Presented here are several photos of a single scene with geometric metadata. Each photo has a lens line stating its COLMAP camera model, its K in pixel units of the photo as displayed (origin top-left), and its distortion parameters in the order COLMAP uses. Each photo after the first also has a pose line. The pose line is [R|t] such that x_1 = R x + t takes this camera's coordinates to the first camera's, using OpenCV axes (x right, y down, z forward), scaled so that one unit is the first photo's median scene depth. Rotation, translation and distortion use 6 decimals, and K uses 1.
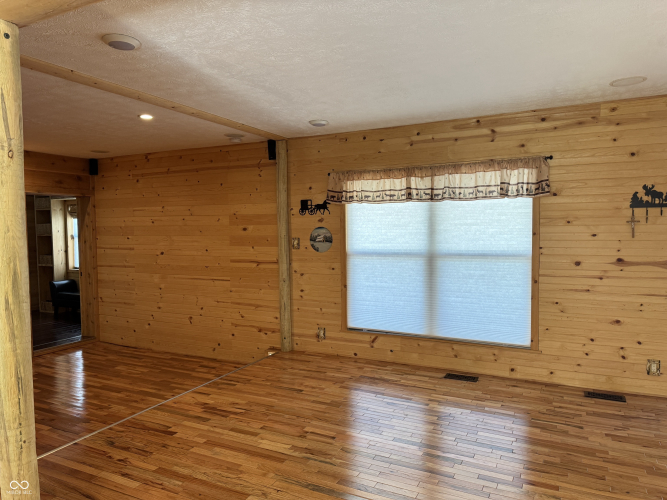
lens RADIAL K [[471.4, 0, 333.9], [0, 471.4, 245.1], [0, 0, 1]] dist [0.125623, -0.199993]
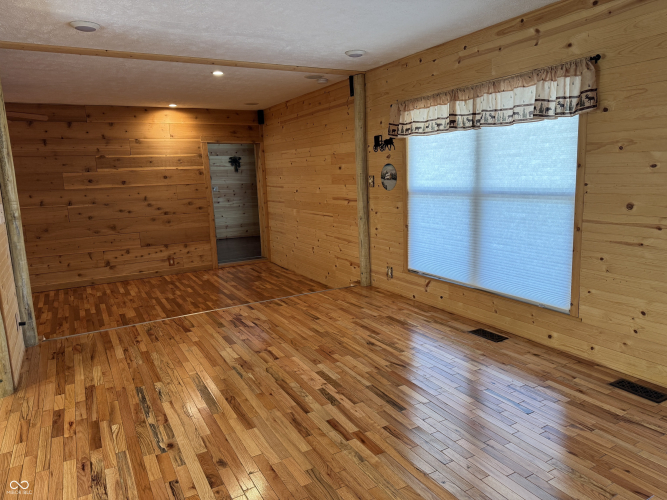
lens RADIAL K [[471.4, 0, 333.9], [0, 471.4, 245.1], [0, 0, 1]] dist [0.125623, -0.199993]
pose [[0.827039, 0.069121, -0.557879, 0.480004], [0.003829, 0.991696, 0.128547, 0.001709], [0.562132, -0.108450, 0.819906, 0.140044]]
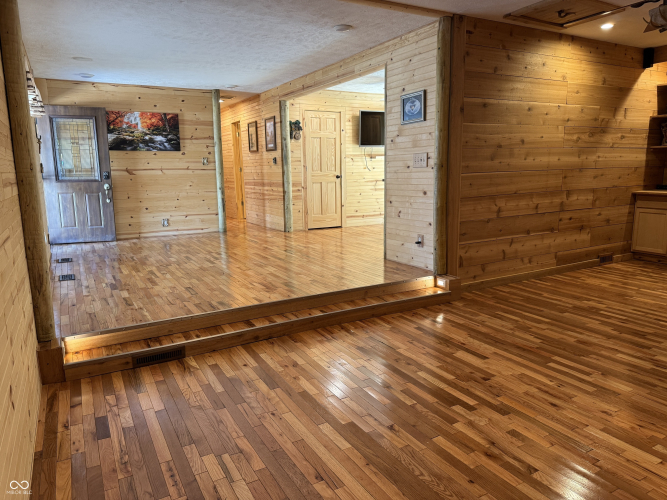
lens RADIAL K [[471.4, 0, 333.9], [0, 471.4, 245.1], [0, 0, 1]] dist [0.125623, -0.199993]
pose [[-0.827616, -0.059050, 0.558180, -0.815462], [0.052819, 0.981845, 0.182185, 0.029818], [-0.558804, 0.180262, -0.809472, 1.459370]]
